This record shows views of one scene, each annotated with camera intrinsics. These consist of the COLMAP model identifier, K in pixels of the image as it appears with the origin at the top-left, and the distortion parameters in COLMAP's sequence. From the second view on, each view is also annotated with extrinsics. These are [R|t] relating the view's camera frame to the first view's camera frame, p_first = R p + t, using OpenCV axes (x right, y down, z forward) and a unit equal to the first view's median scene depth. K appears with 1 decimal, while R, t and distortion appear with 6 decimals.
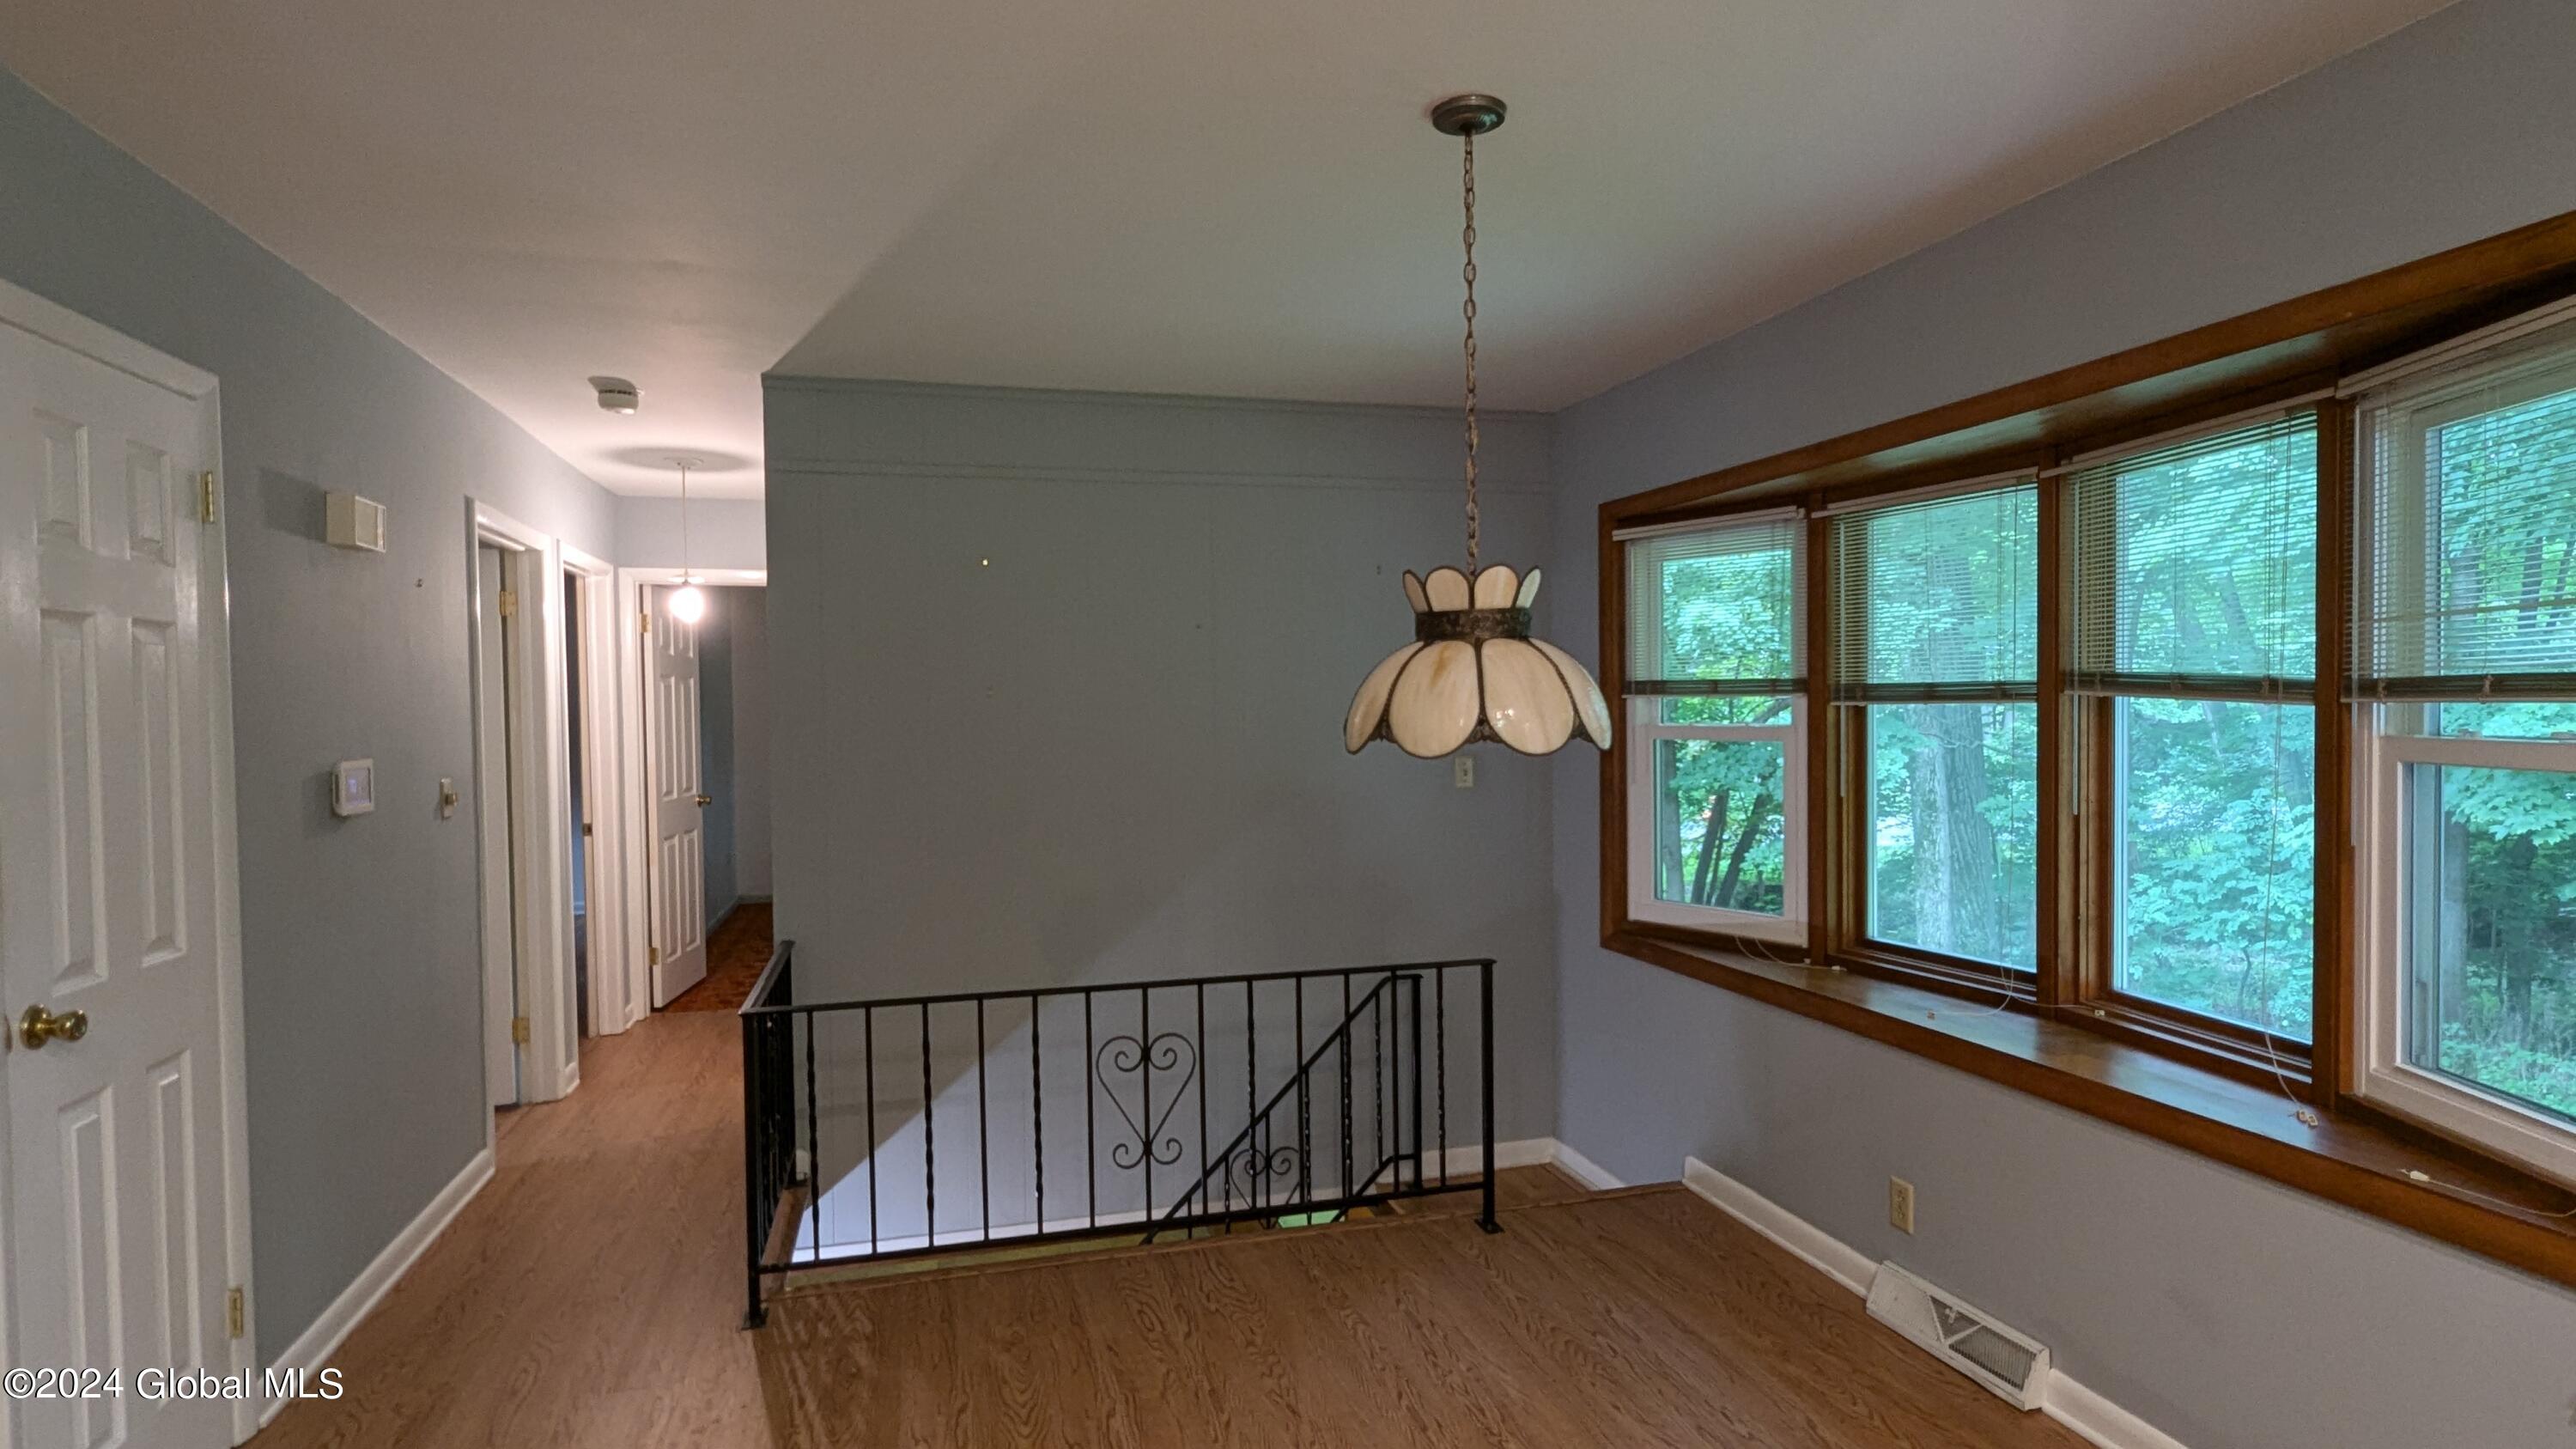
lens RADIAL K [[1343.6, 0, 1282.9], [0, 1343.6, 741.3], [0, 0, 1]] dist [0.001892, -0.000268]
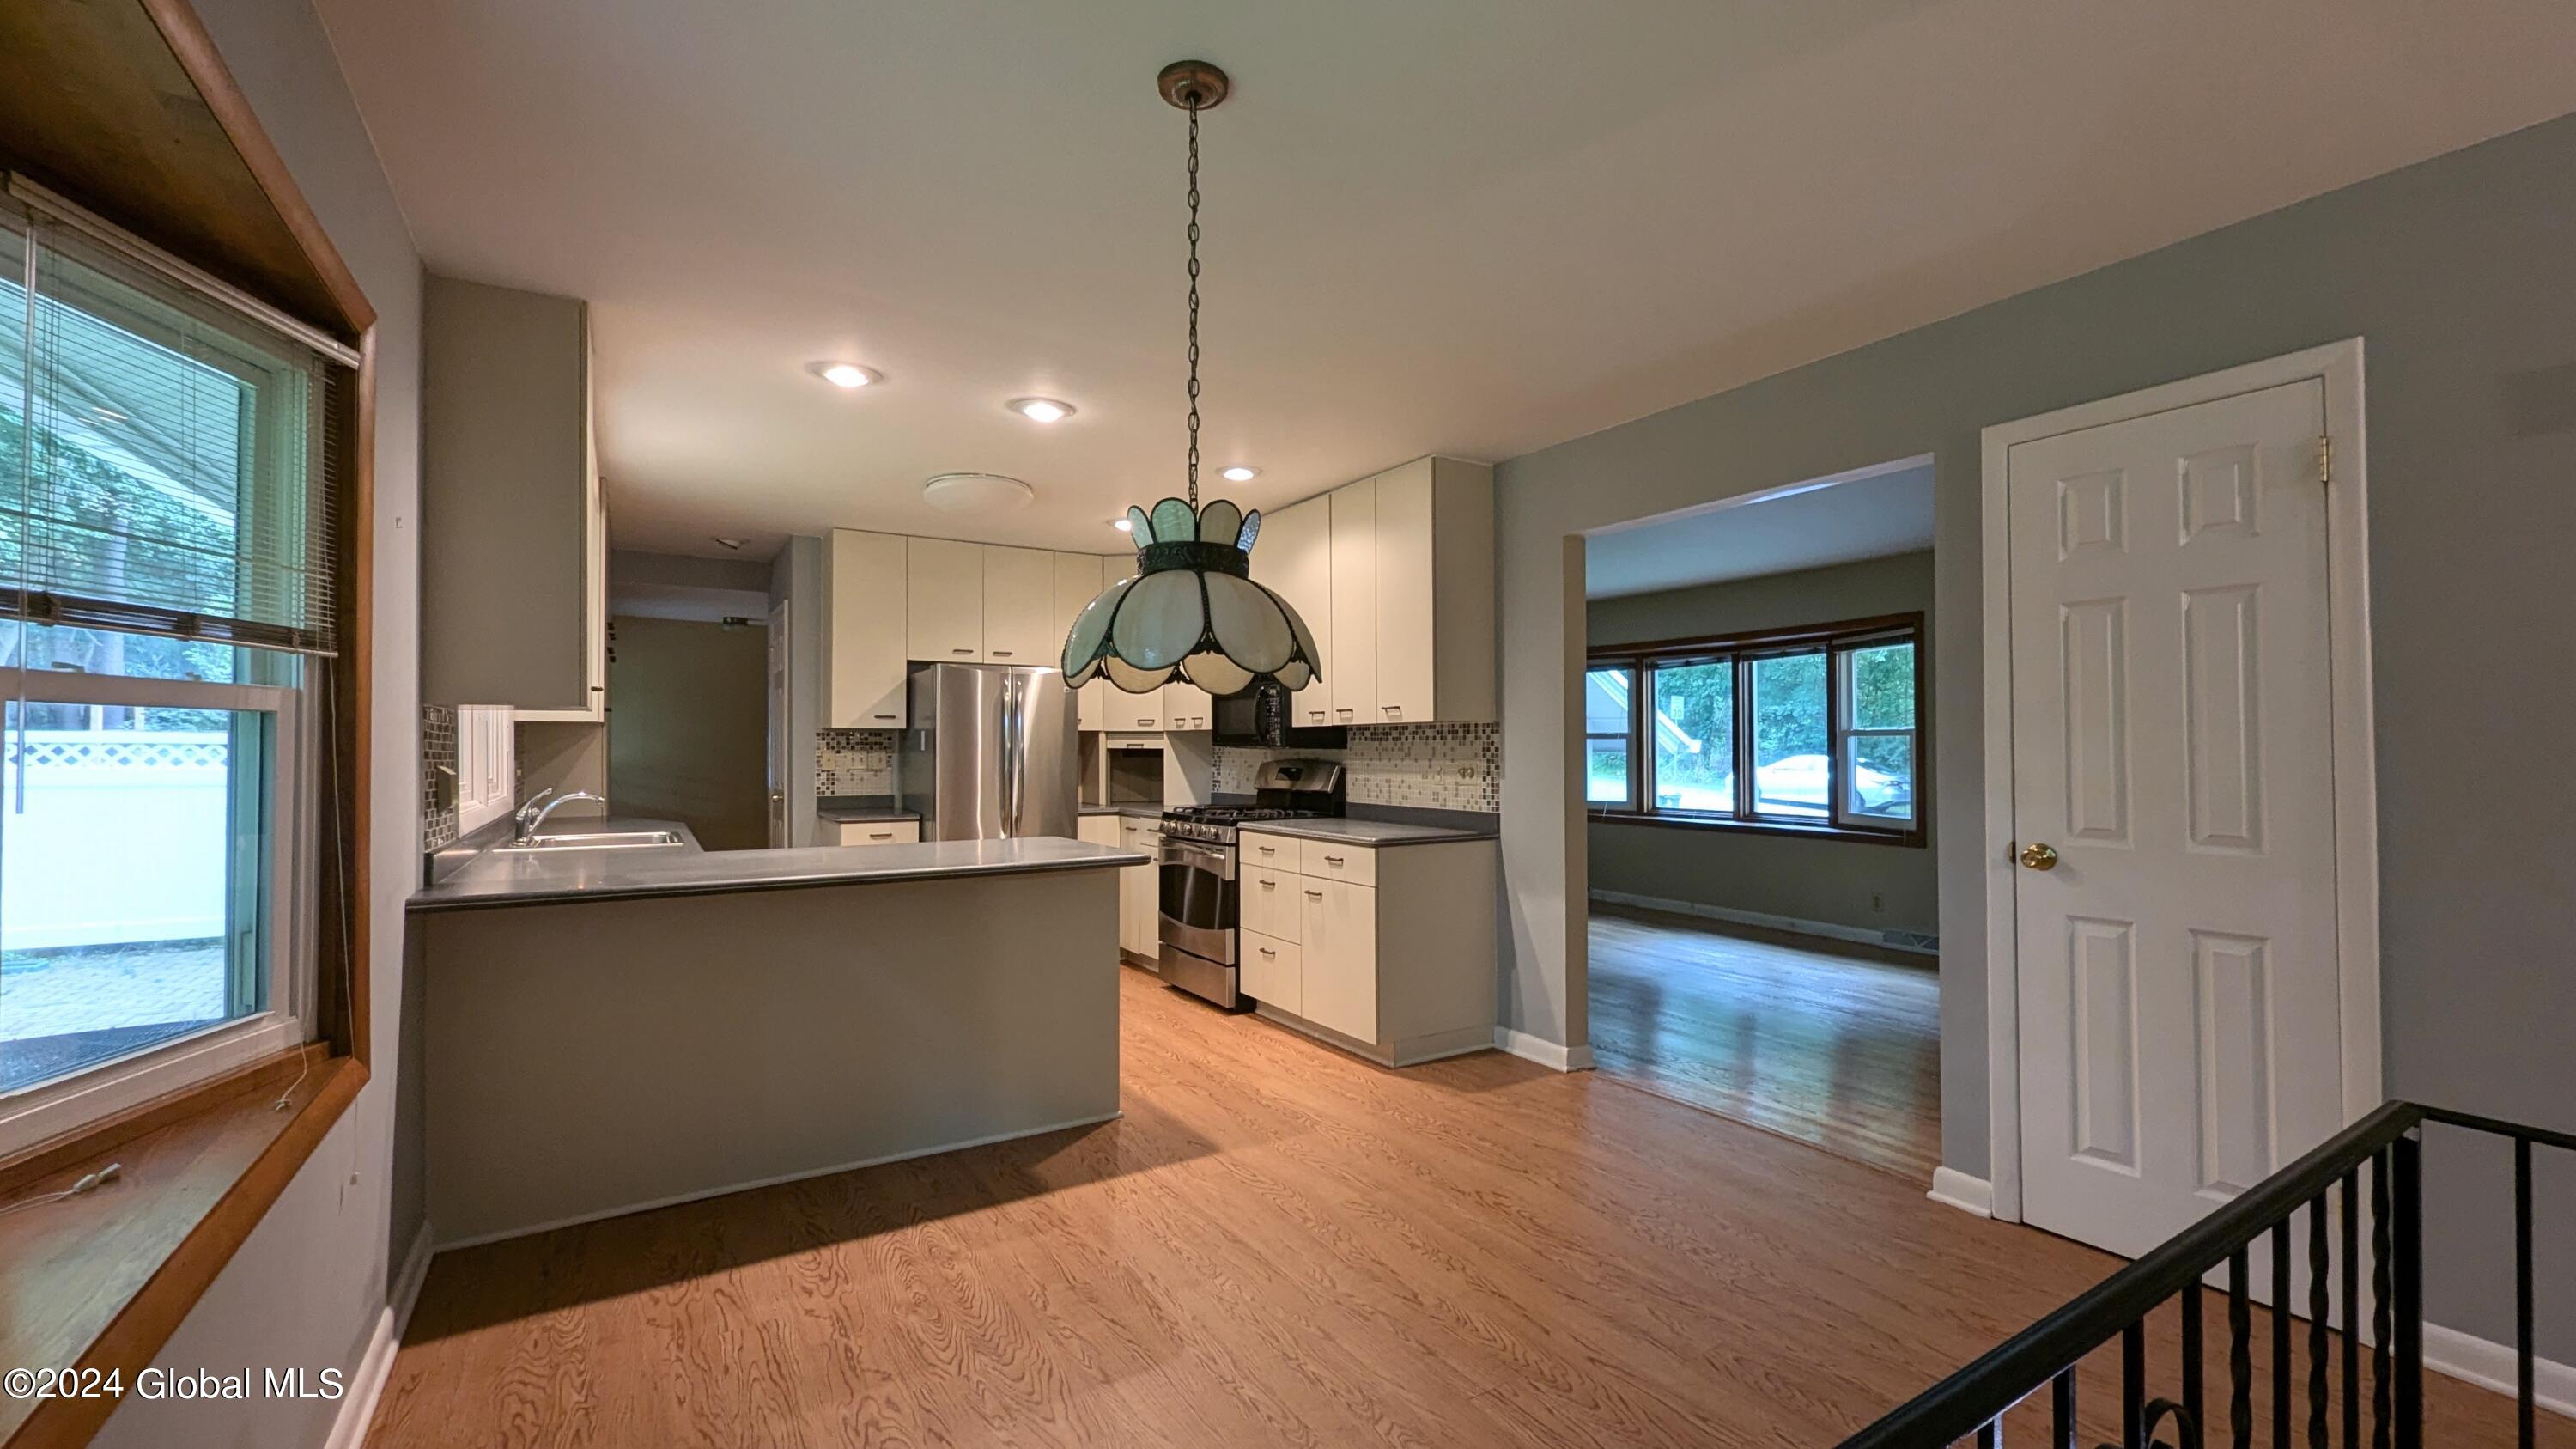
lens RADIAL K [[1057.6, 0, 1308.0], [0, 1057.6, 730.3], [0, 0, 1]] dist [0.001766, 0.000019]
pose [[-0.952937, 0.008208, -0.303057, 0.246027], [0.003812, 0.999879, 0.015095, 0.023285], [0.303144, 0.013230, -0.952853, 1.412922]]
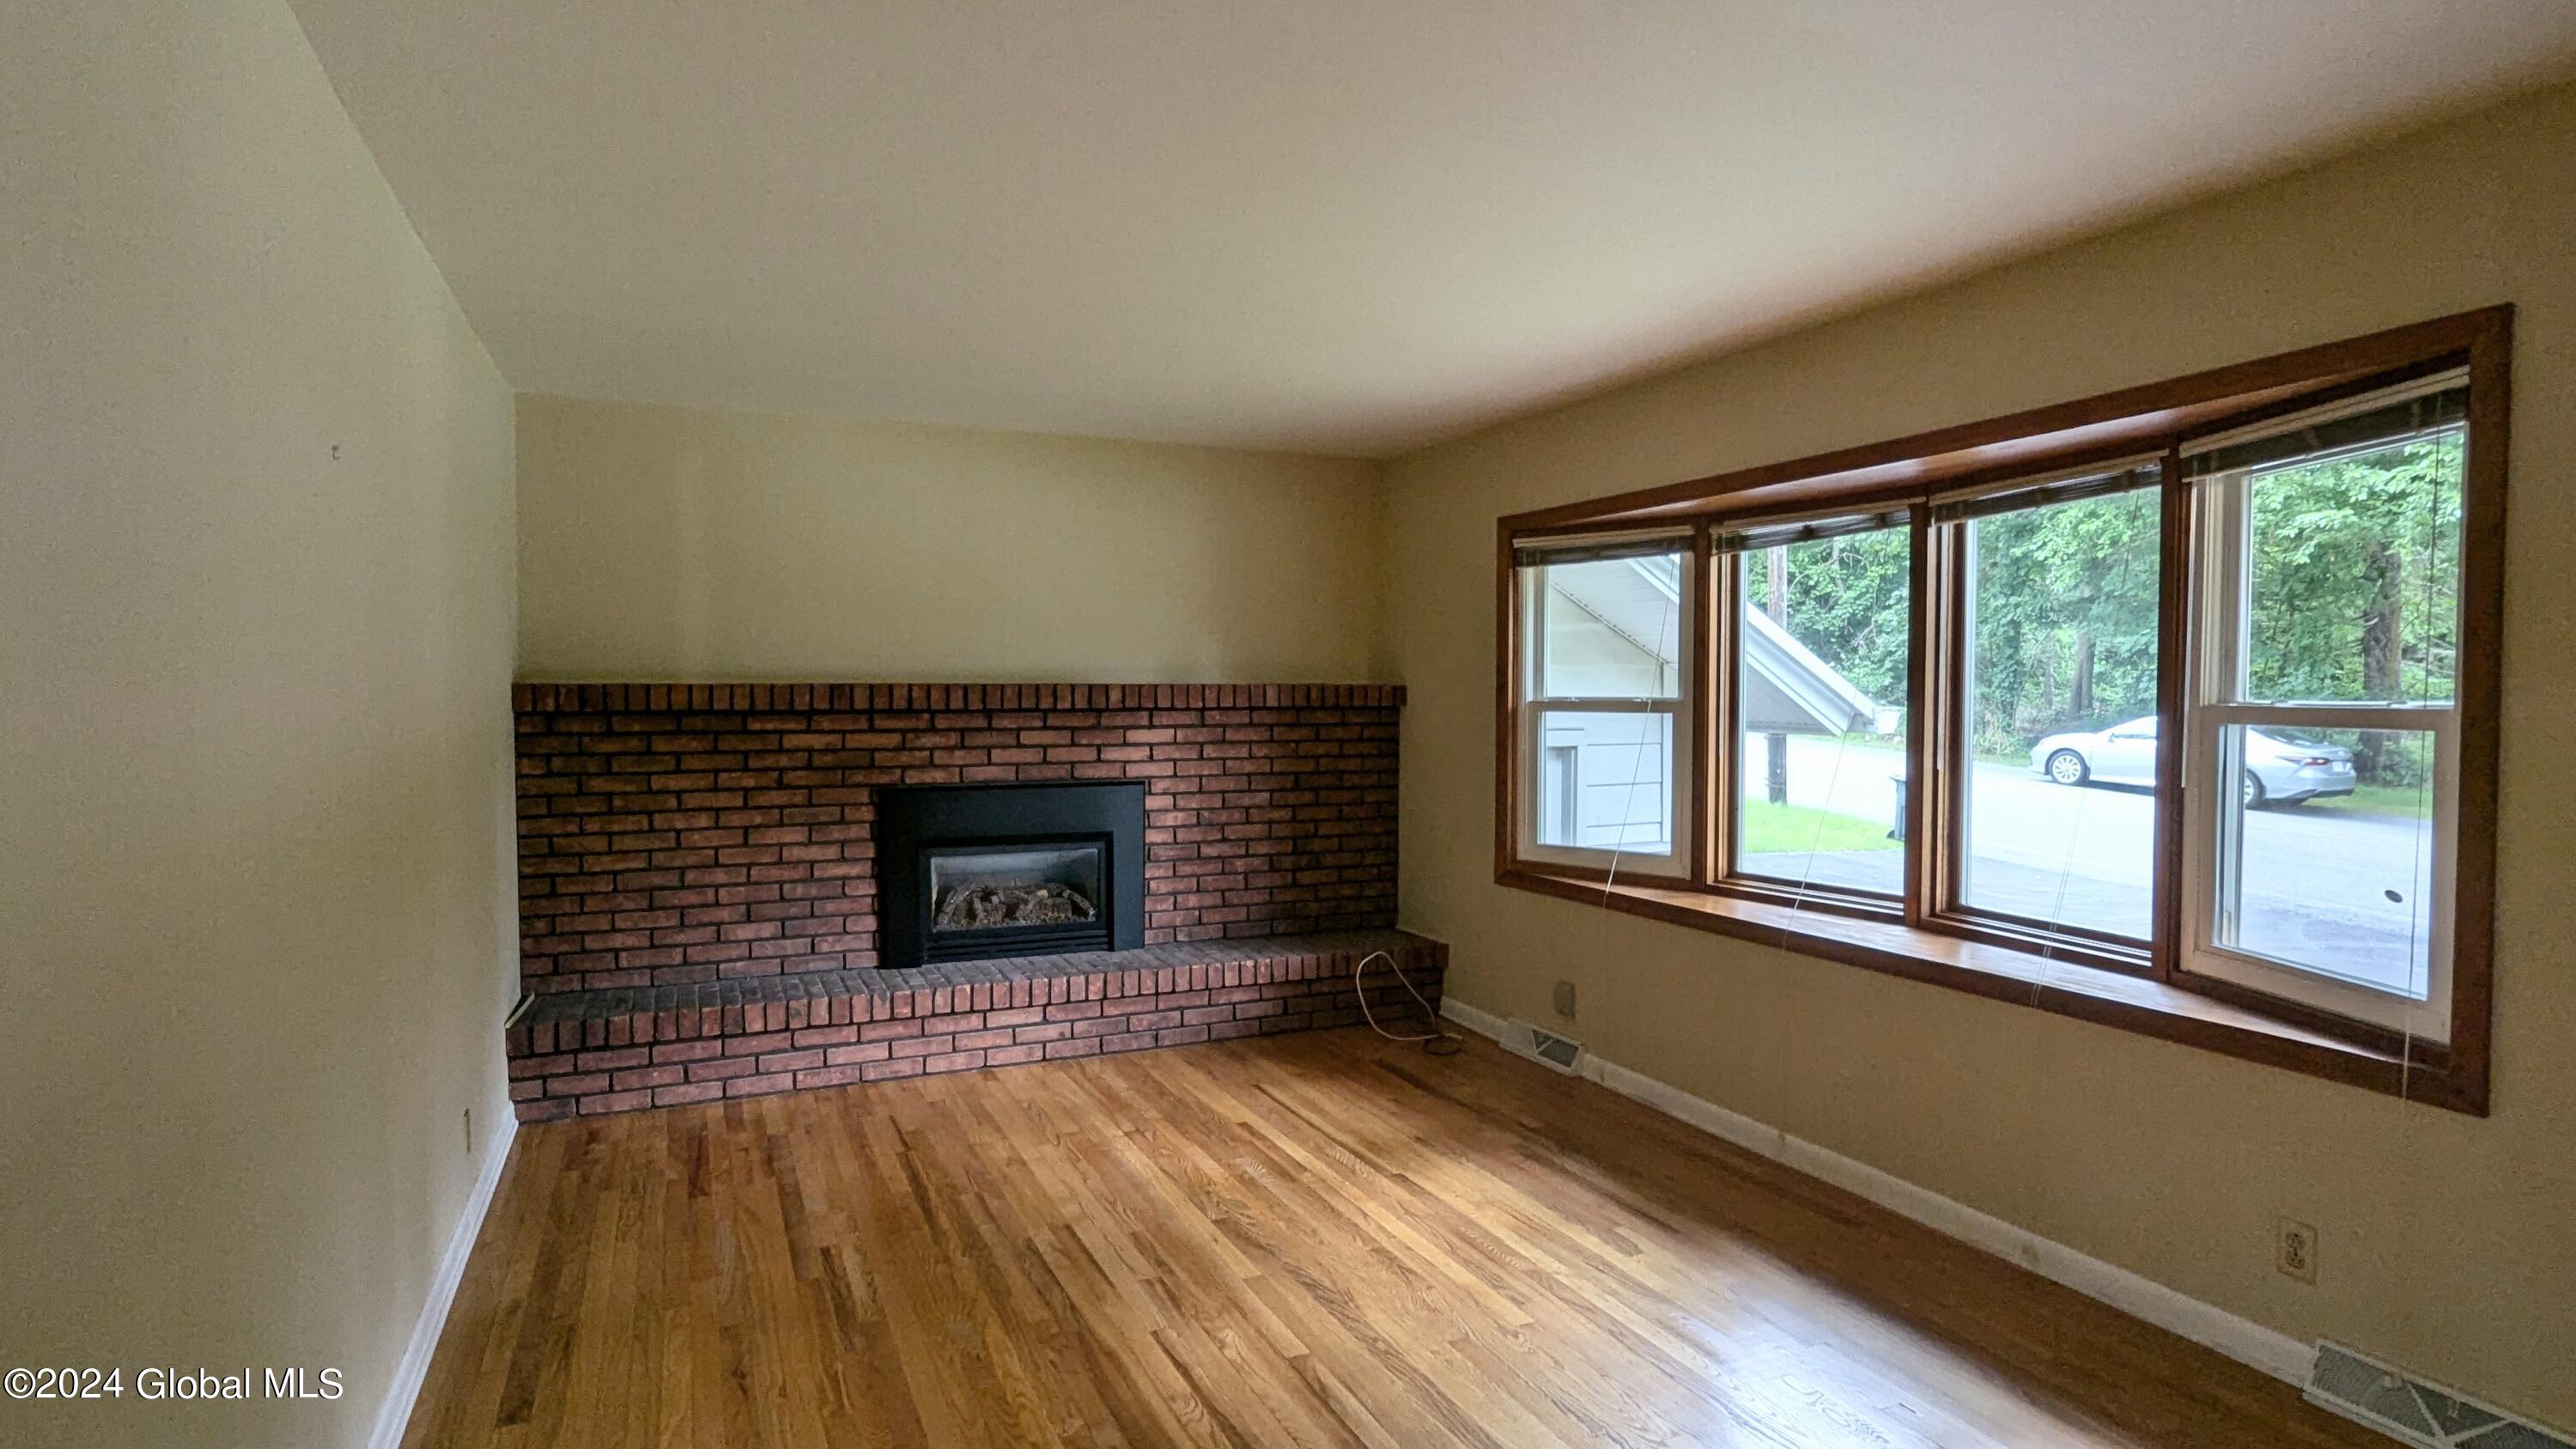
lens RADIAL K [[1343.6, 0, 1282.9], [0, 1343.6, 741.3], [0, 0, 1]] dist [0.001892, -0.000268]
pose [[-0.987144, 0.016621, -0.158966, -0.800361], [0.005971, 0.997719, 0.067240, 0.017091], [0.159721, 0.065427, -0.984992, 0.374534]]
